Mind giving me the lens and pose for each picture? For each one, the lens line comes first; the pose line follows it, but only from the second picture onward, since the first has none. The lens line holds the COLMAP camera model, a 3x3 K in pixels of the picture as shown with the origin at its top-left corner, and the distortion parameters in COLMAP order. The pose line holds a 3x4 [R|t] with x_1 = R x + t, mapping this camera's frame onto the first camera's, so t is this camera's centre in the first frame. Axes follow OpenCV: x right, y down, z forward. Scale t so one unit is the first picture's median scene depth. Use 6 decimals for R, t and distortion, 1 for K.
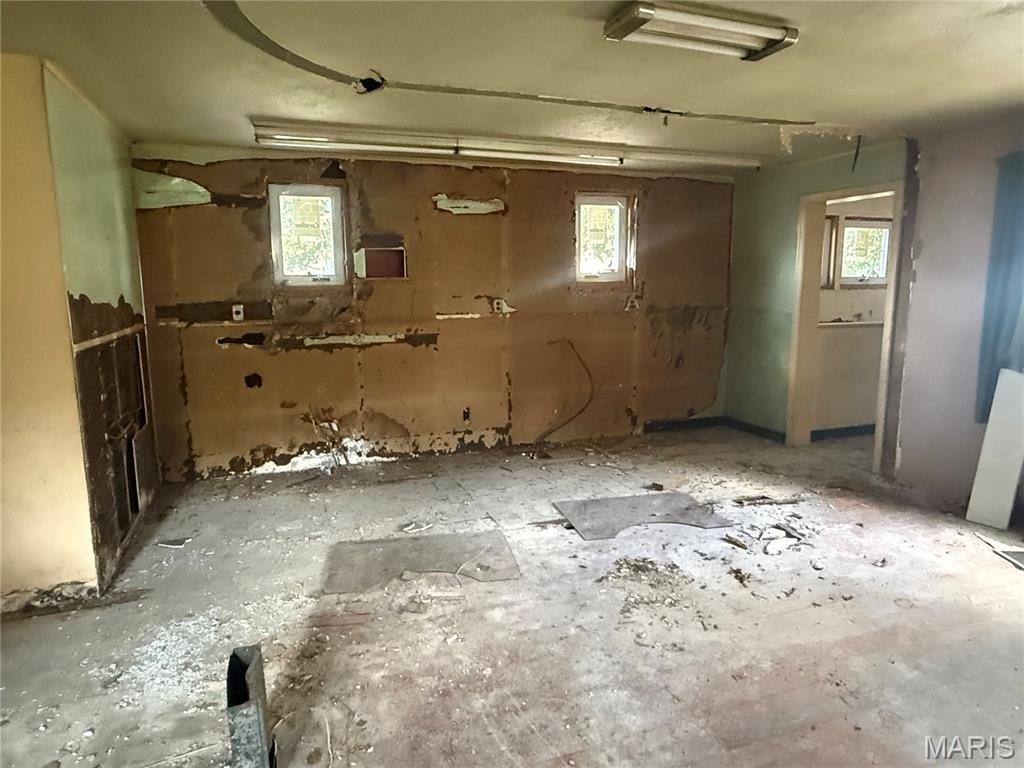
lens RADIAL K [[642.3, 0, 510.4], [0, 642.3, 381.3], [0, 0, 1]] dist [0.000544, 0.003841]
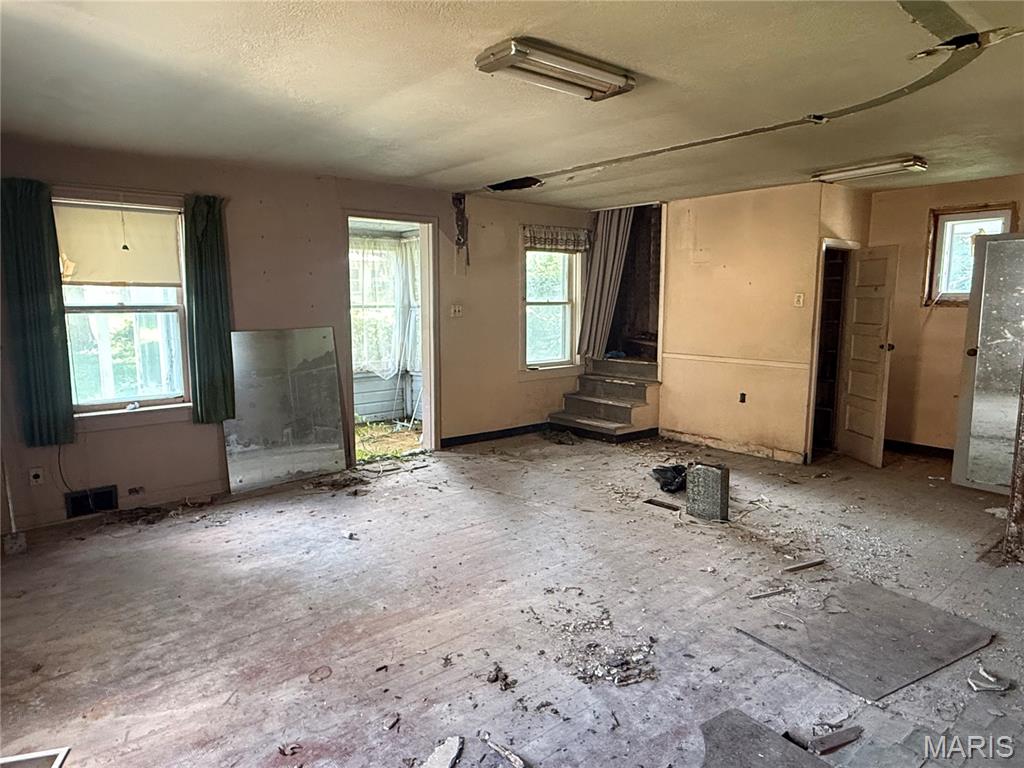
lens RADIAL K [[642.3, 0, 511.4], [0, 642.3, 385.3], [0, 0, 1]] dist [0.000544, 0.003841]
pose [[-0.937882, 0.055762, -0.342445, 0.599933], [-0.044506, 0.959511, 0.278133, -0.253386], [0.344089, 0.276096, -0.897426, 1.623898]]
